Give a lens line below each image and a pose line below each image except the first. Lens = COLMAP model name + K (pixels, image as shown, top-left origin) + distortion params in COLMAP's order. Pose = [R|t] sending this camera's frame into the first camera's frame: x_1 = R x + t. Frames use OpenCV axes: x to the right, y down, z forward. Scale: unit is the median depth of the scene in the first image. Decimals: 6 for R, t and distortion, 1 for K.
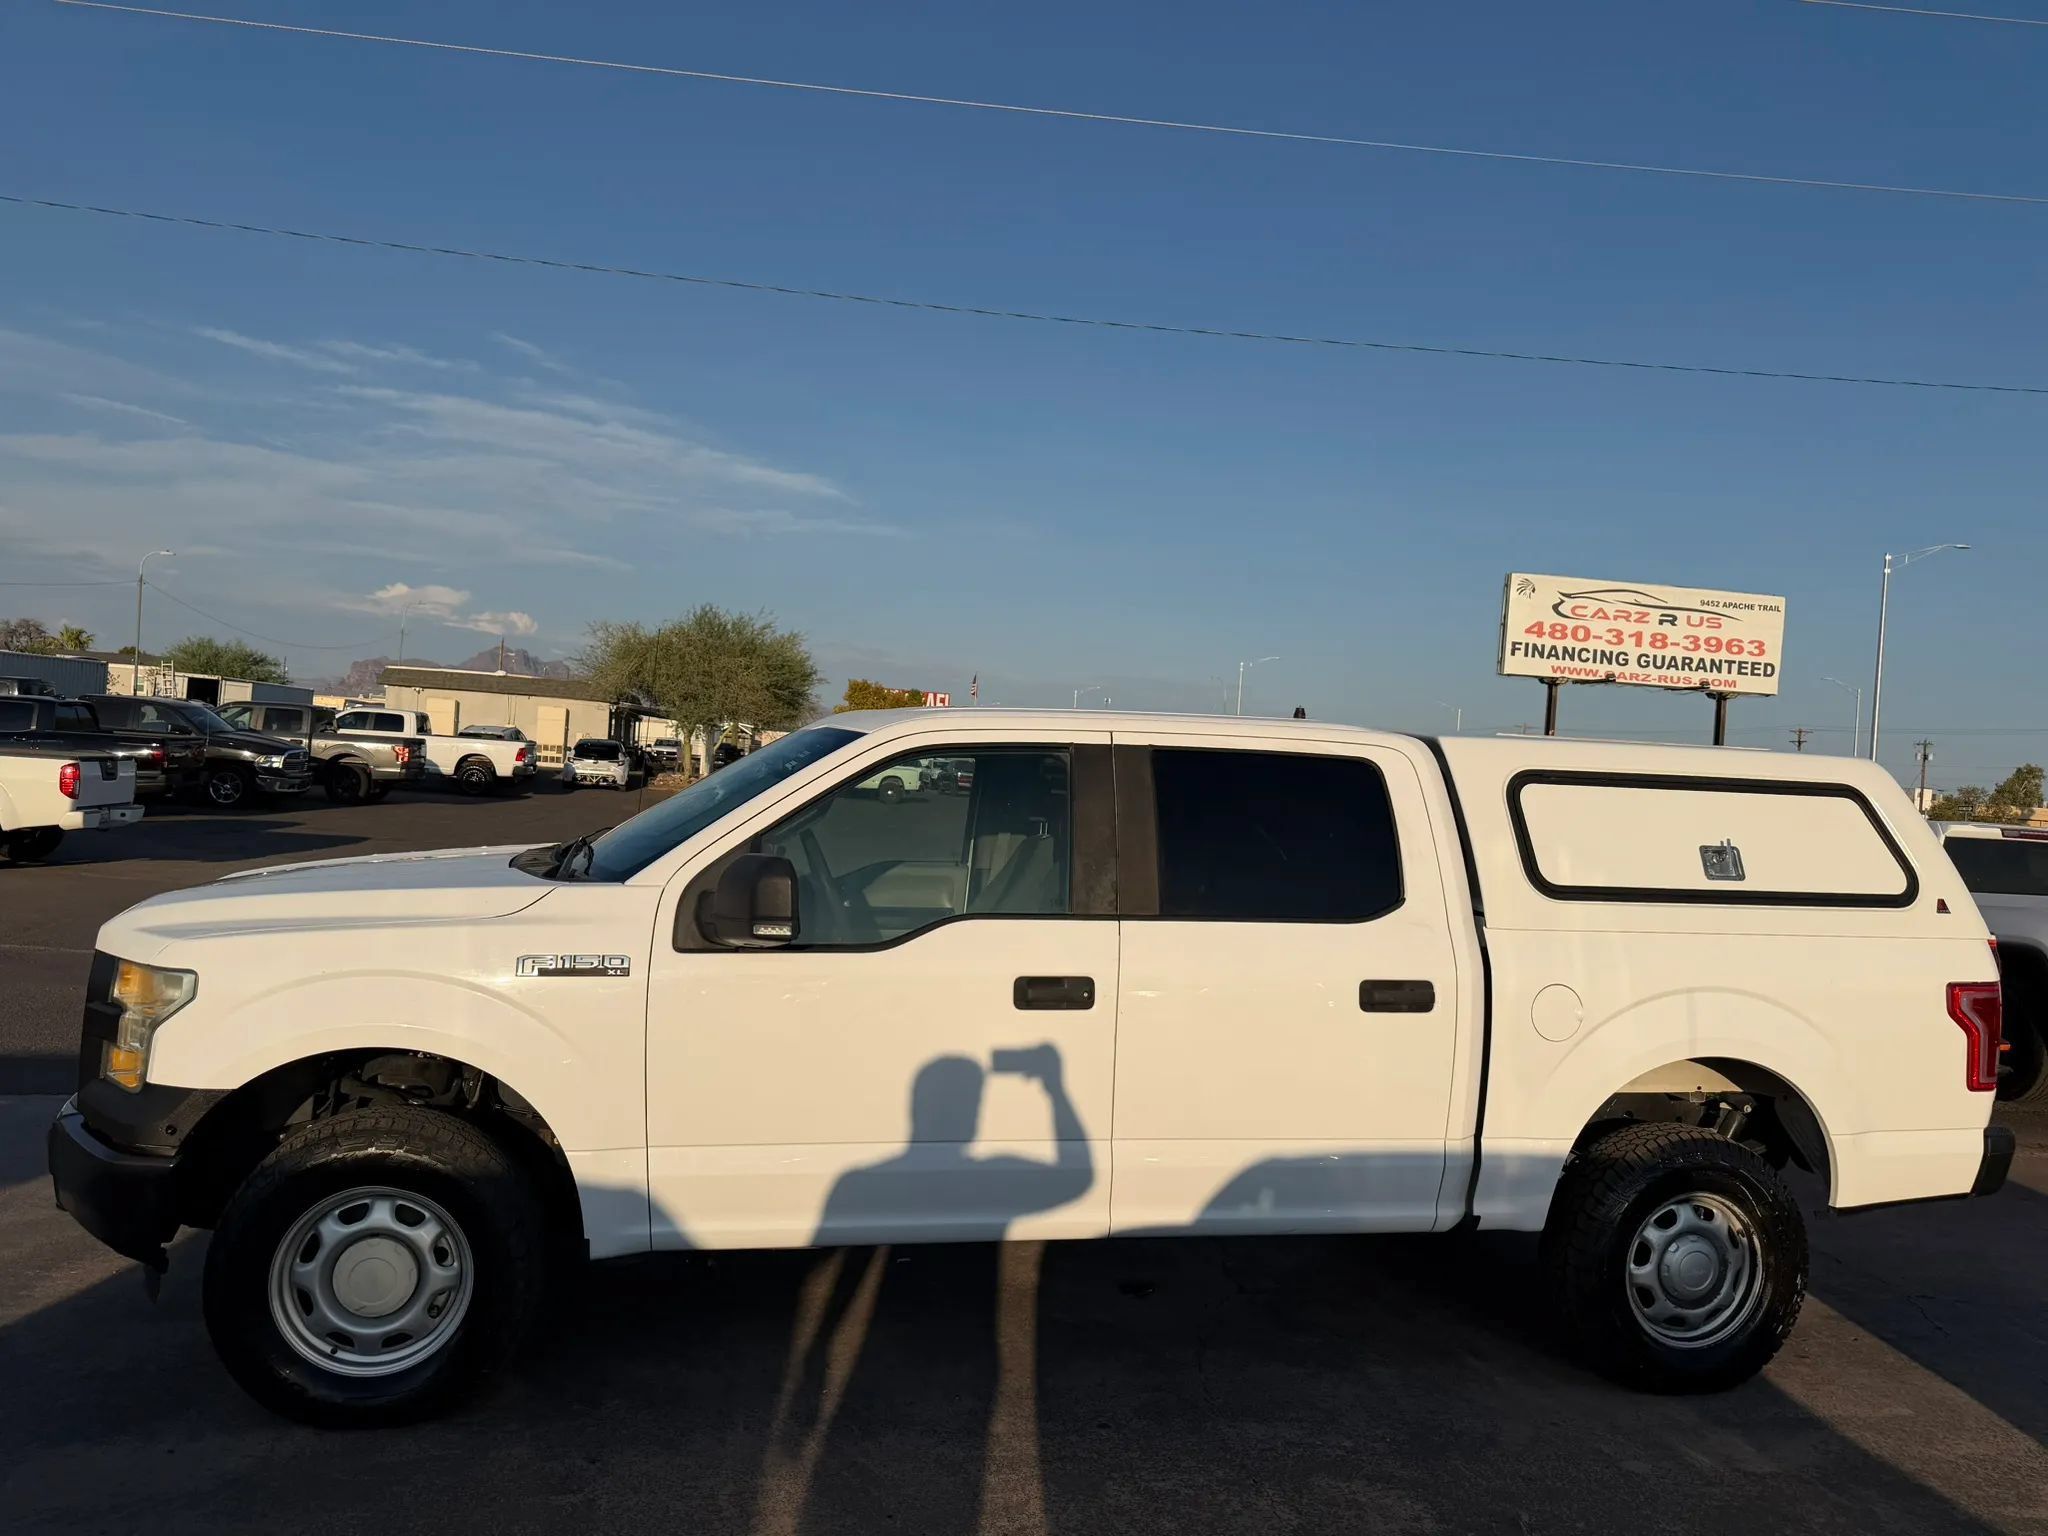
lens RADIAL K [[1435.1, 0, 1022.4], [0, 1435.1, 772.9], [0, 0, 1]] dist [0.102405, -0.156434]
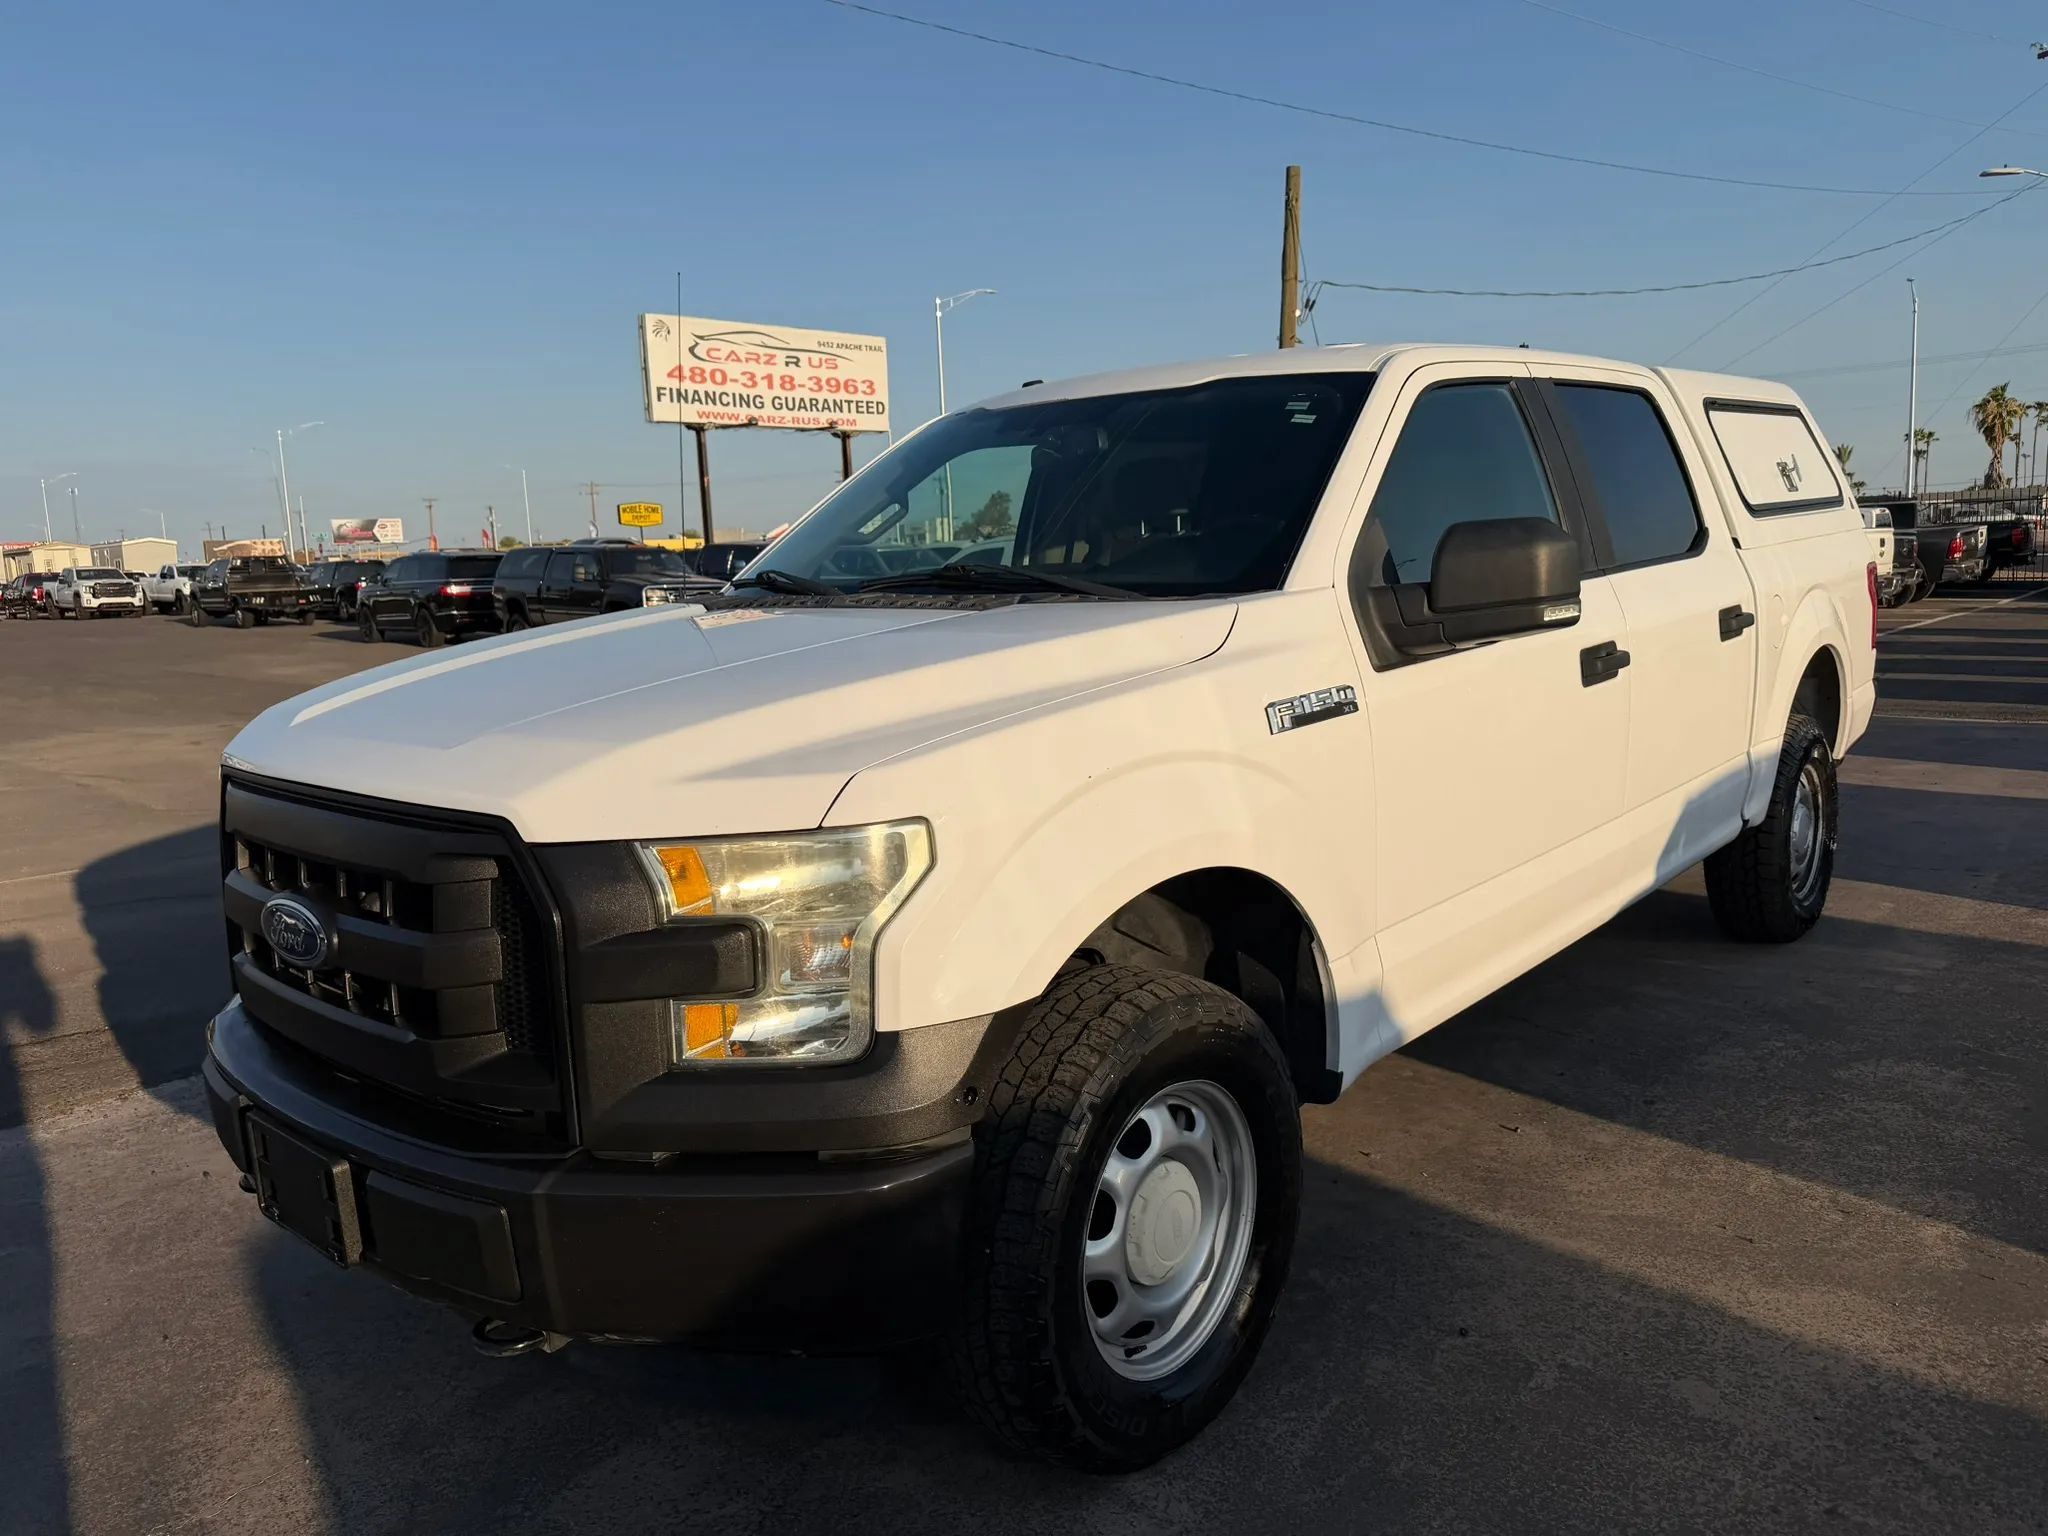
lens RADIAL K [[1438.4, 0, 1035.2], [0, 1438.4, 762.9], [0, 0, 1]] dist [0.119794, -0.163968]
pose [[0.798759, -0.185083, 0.572476, -0.065360], [0.095441, 0.978438, 0.183166, 0.001615], [-0.594033, -0.091668, 0.799201, 0.041978]]
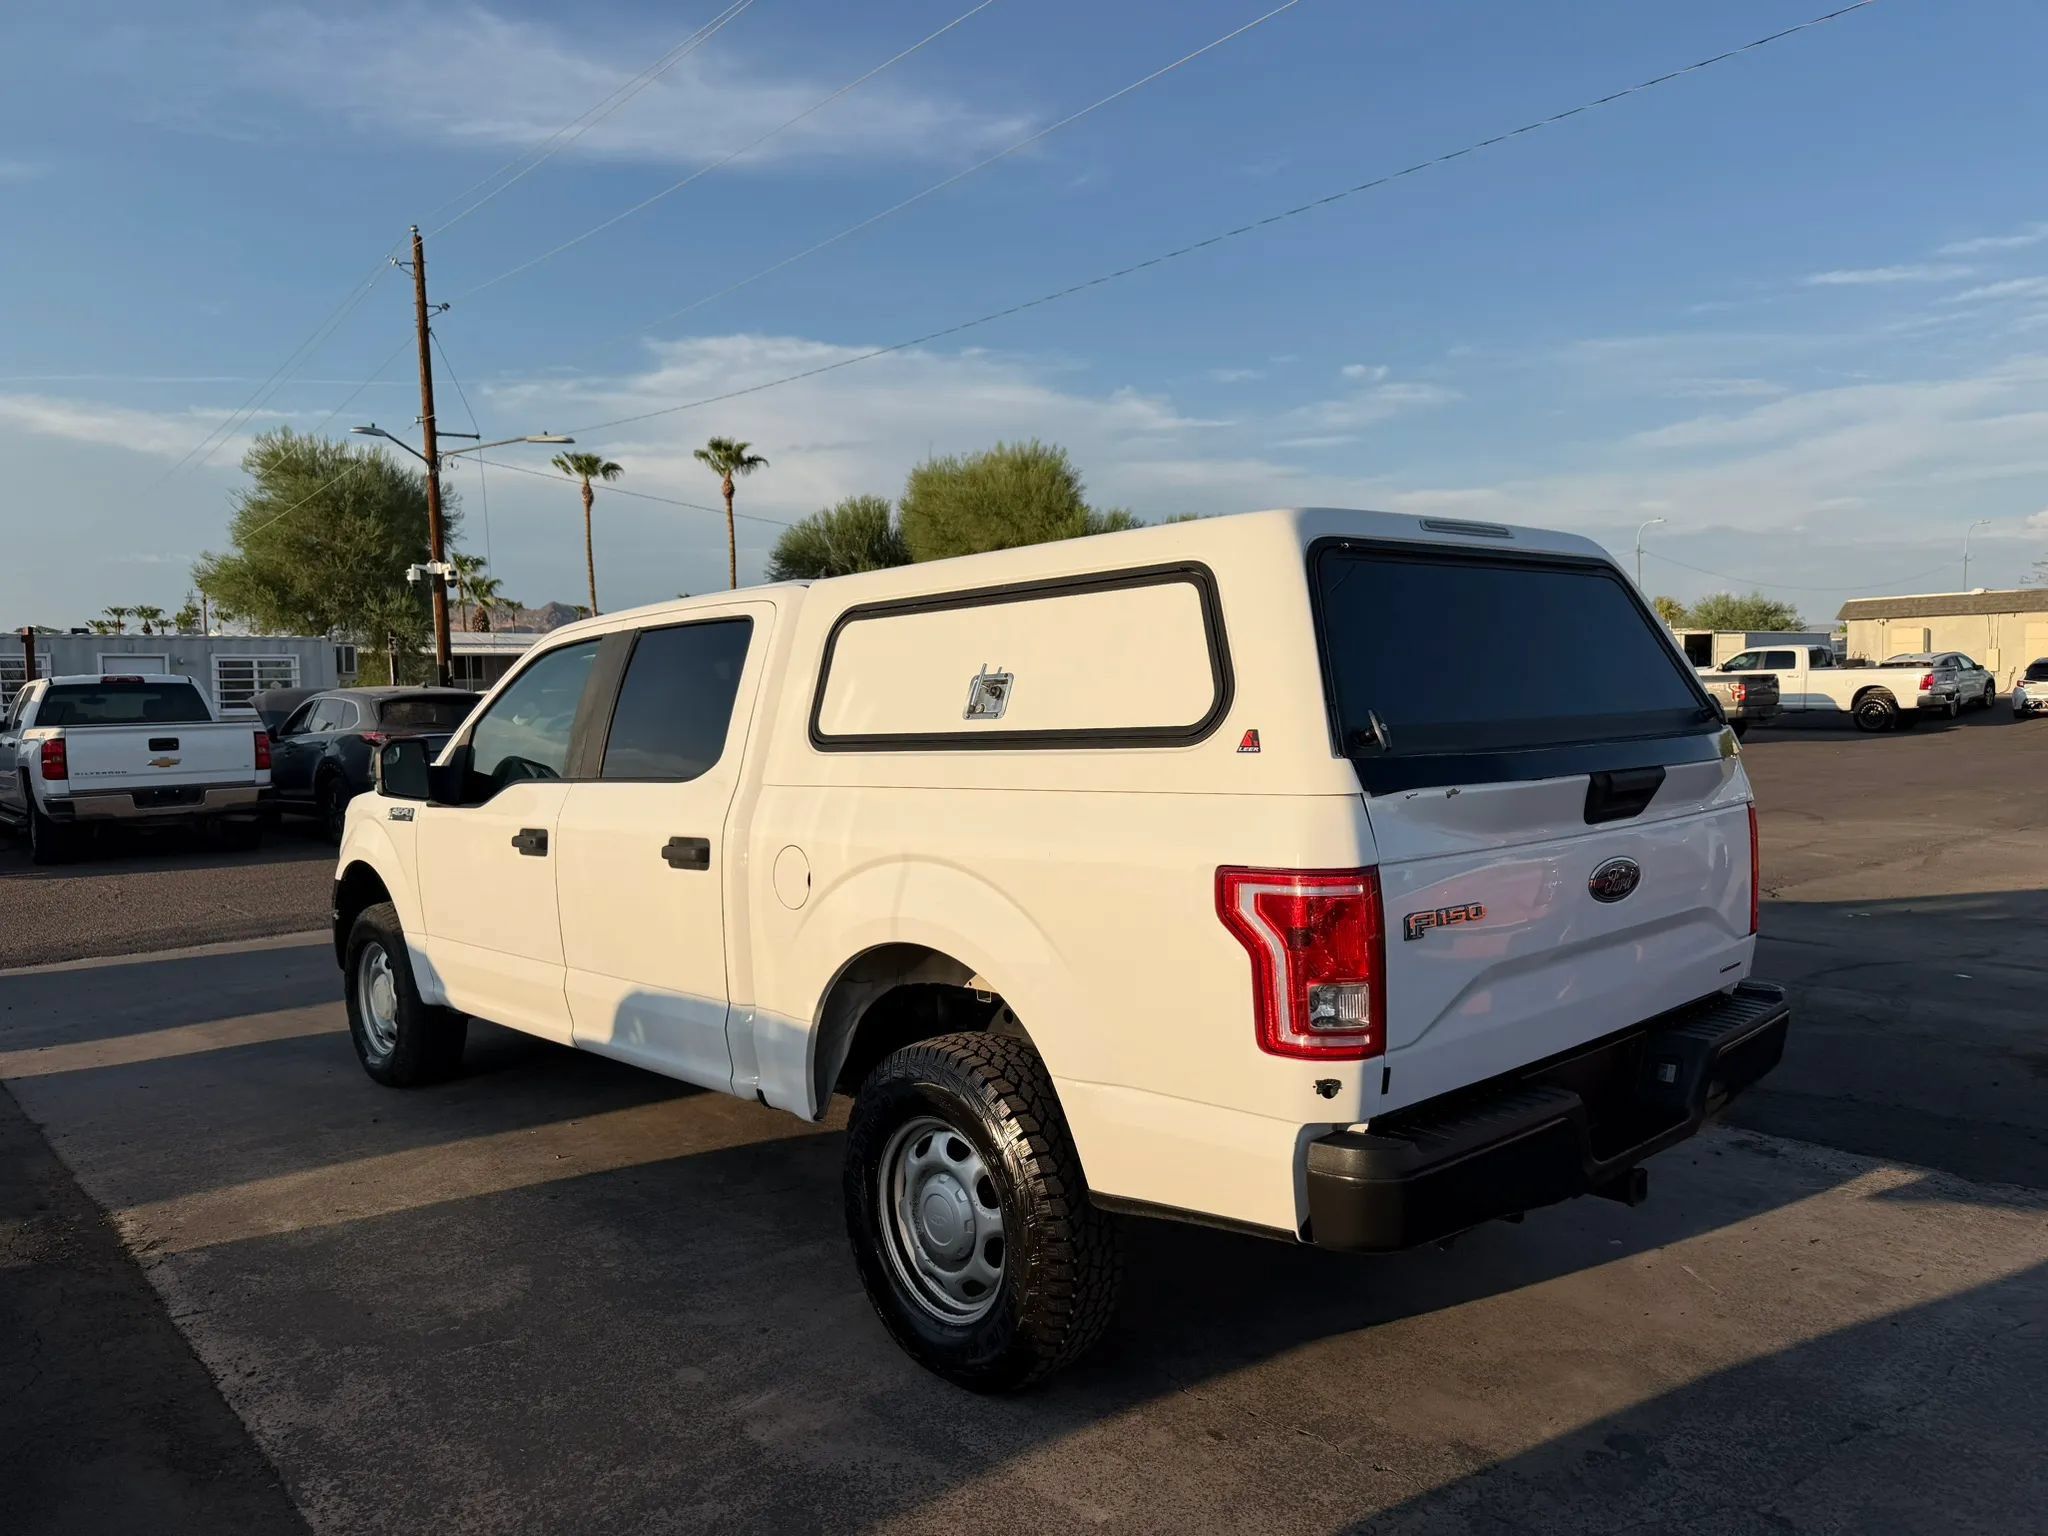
lens RADIAL K [[1435.1, 0, 1022.4], [0, 1435.1, 772.9], [0, 0, 1]] dist [0.102405, -0.156434]
pose [[0.504339, -0.028894, -0.863022, 0.110975], [0.055359, 0.998466, -0.001078, 0.010181], [0.861729, -0.047232, 0.505165, 0.063007]]
